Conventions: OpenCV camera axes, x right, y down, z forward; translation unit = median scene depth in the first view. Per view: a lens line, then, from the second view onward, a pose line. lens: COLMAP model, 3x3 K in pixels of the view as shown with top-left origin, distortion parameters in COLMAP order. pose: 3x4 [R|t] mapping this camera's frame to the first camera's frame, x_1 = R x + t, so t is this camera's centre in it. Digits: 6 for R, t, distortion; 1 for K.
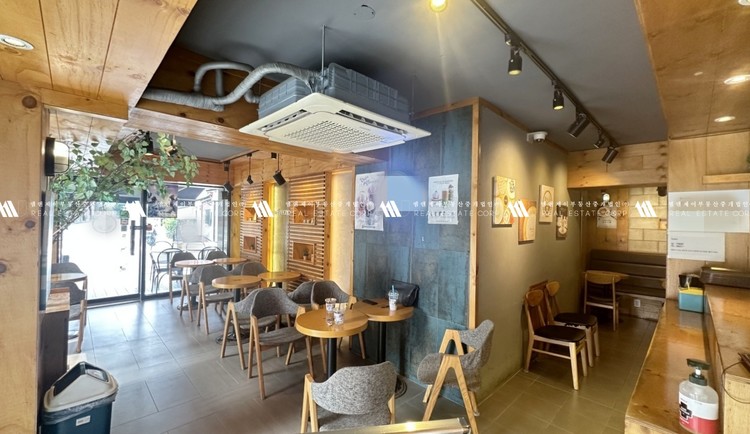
lens RADIAL K [[308.3, 0, 375.0], [0, 308.3, 217.0], [0, 0, 1]] dist [0.001214, 0.000143]
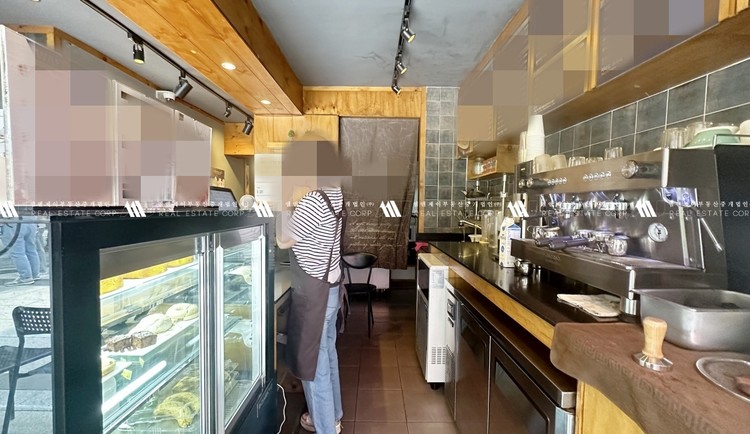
lens RADIAL K [[308.3, 0, 375.0], [0, 308.3, 217.0], [0, 0, 1]] dist [0.001214, 0.000143]
pose [[0.695802, -0.040422, 0.717095, 0.220255], [-0.003790, 0.998195, 0.059945, 0.077946], [-0.718223, -0.044428, 0.694393, -0.236569]]
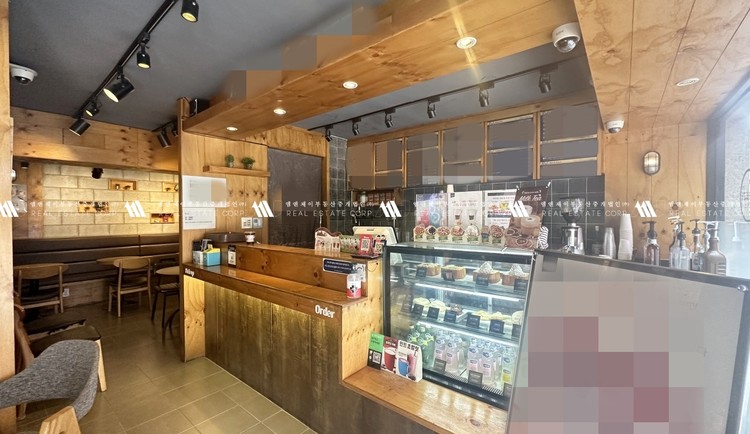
lens RADIAL K [[308.3, 0, 375.0], [0, 308.3, 217.0], [0, 0, 1]] dist [0.001214, 0.000143]
pose [[-0.116792, -0.030214, 0.992697, -0.223456], [-0.005717, 0.999541, 0.029749, 0.028750], [-0.993140, -0.002201, -0.116911, 0.267958]]
